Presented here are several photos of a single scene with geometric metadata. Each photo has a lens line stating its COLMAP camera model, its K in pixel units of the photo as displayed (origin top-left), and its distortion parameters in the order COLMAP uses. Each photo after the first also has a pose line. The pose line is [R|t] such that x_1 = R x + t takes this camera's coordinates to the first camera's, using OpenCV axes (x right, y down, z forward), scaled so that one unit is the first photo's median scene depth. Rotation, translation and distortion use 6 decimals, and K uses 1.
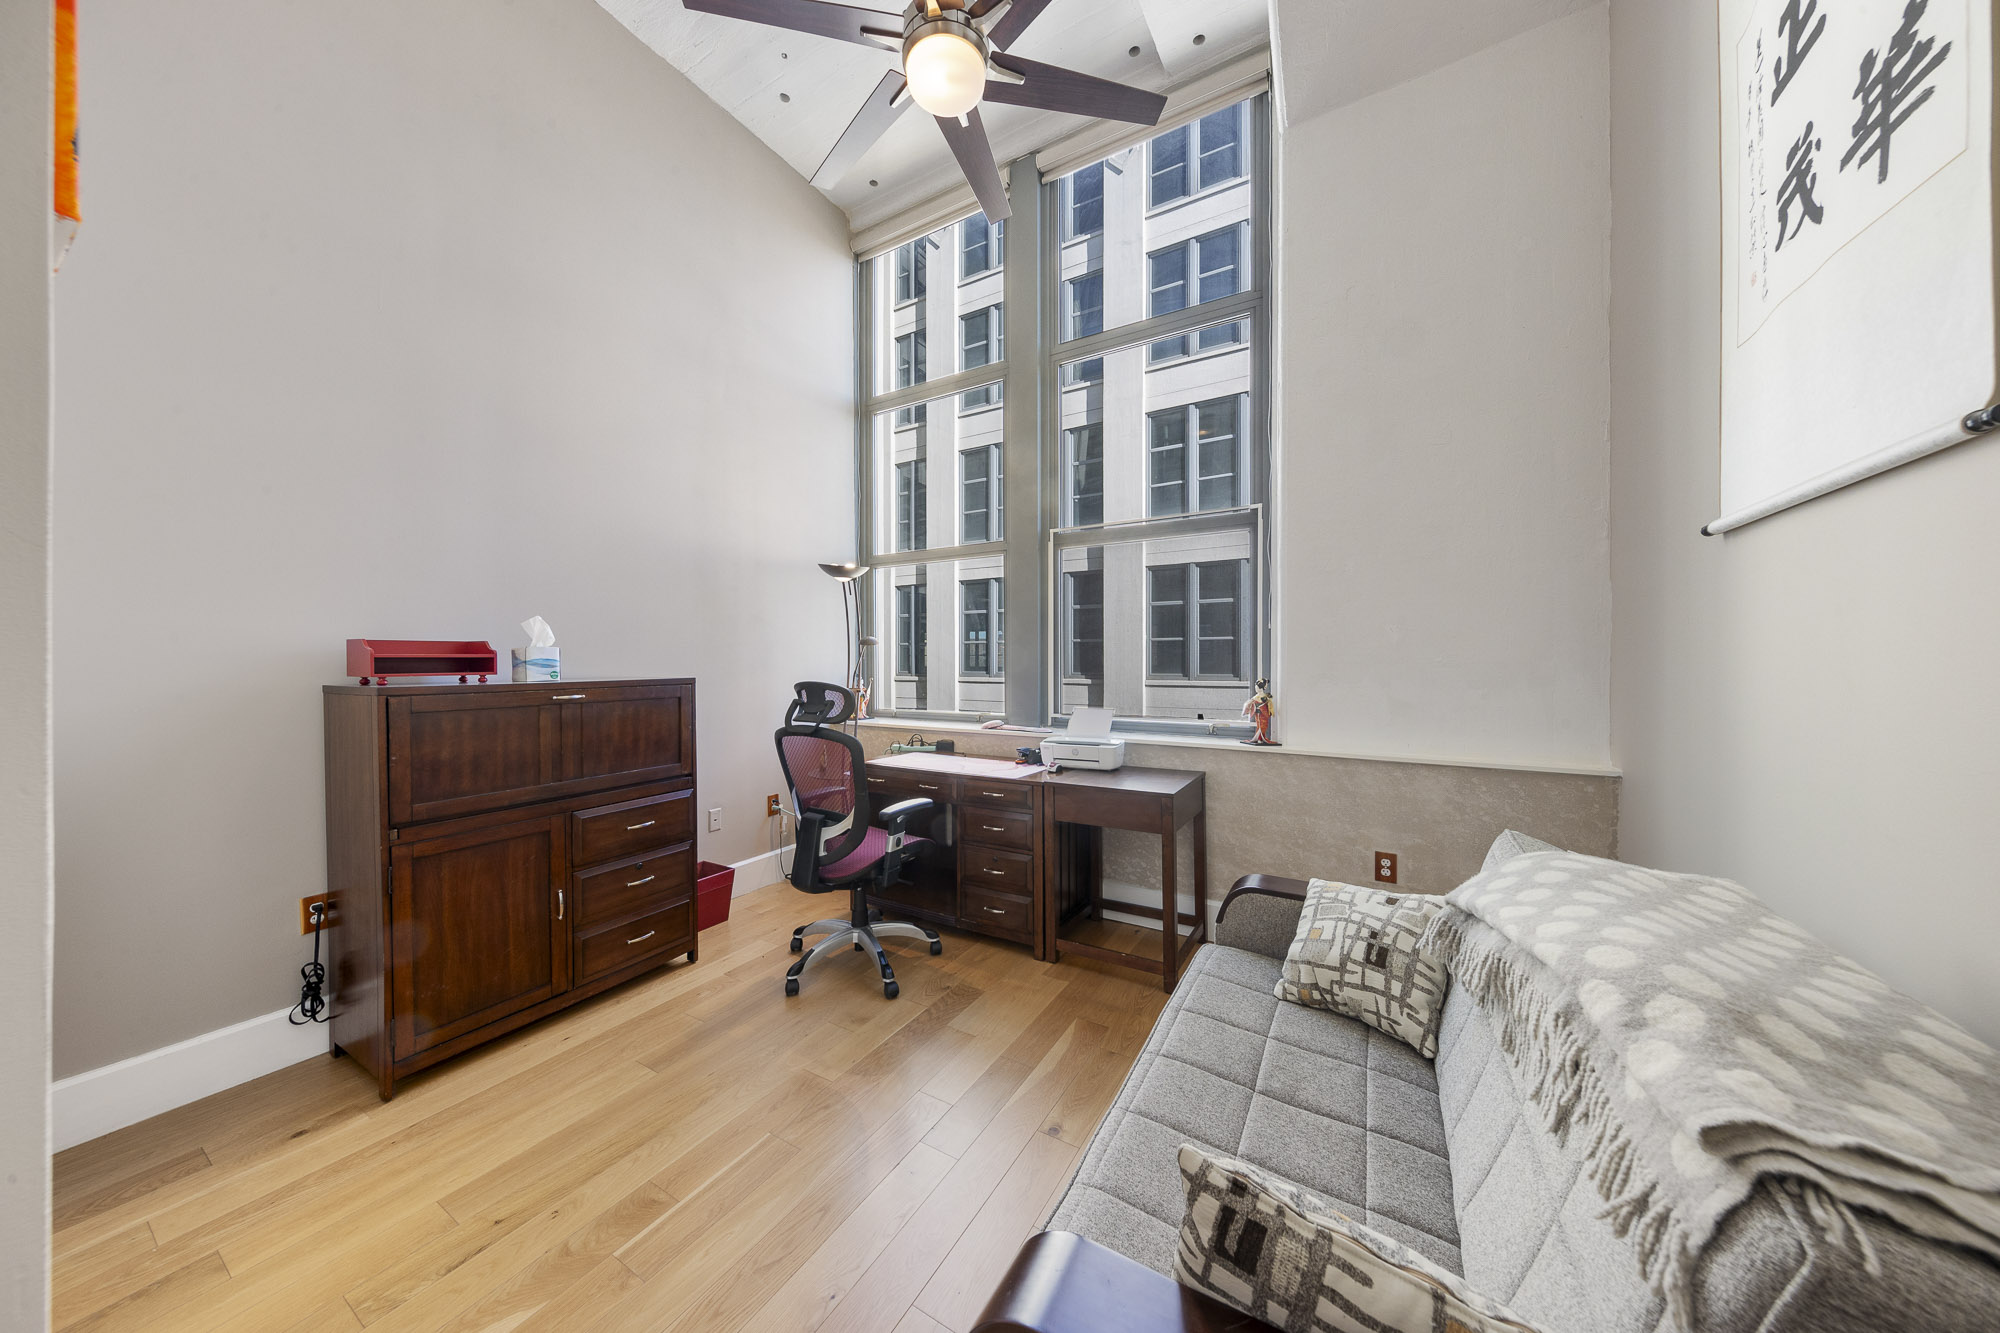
lens RADIAL K [[637.4, 0, 1000.6], [0, 637.4, 662.4], [0, 0, 1]] dist [0.002139, -0.000596]
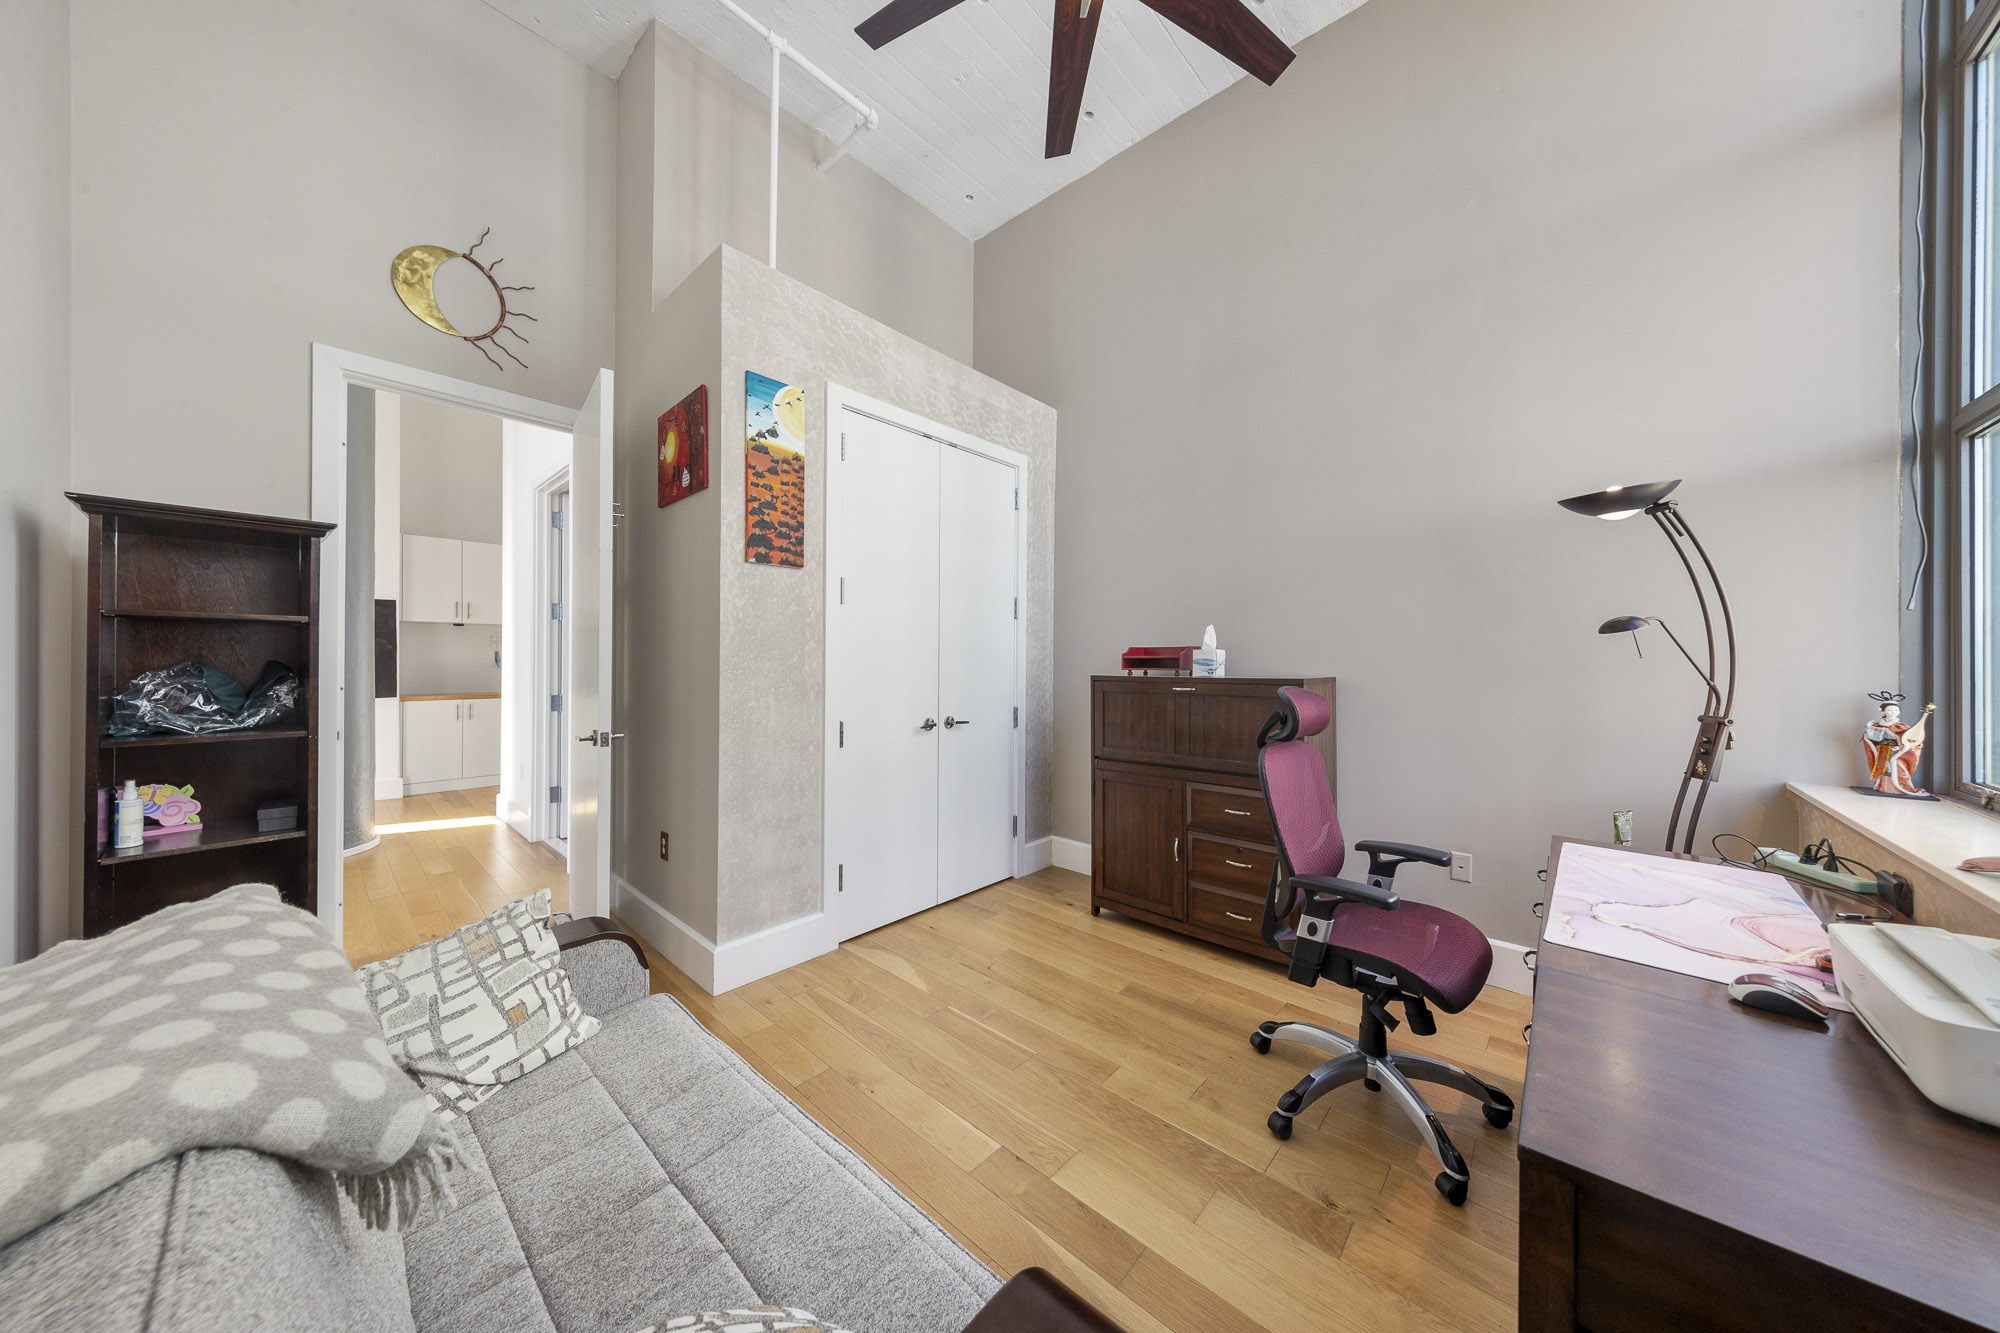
lens RADIAL K [[637.4, 0, 1006.6], [0, 637.4, 652.8], [0, 0, 1]] dist [0.002139, -0.000596]
pose [[-0.173534, 0.001049, -0.984827, 0.660264], [-0.012834, 0.999912, 0.003327, -0.019815], [0.984744, 0.013216, -0.173505, 0.907720]]
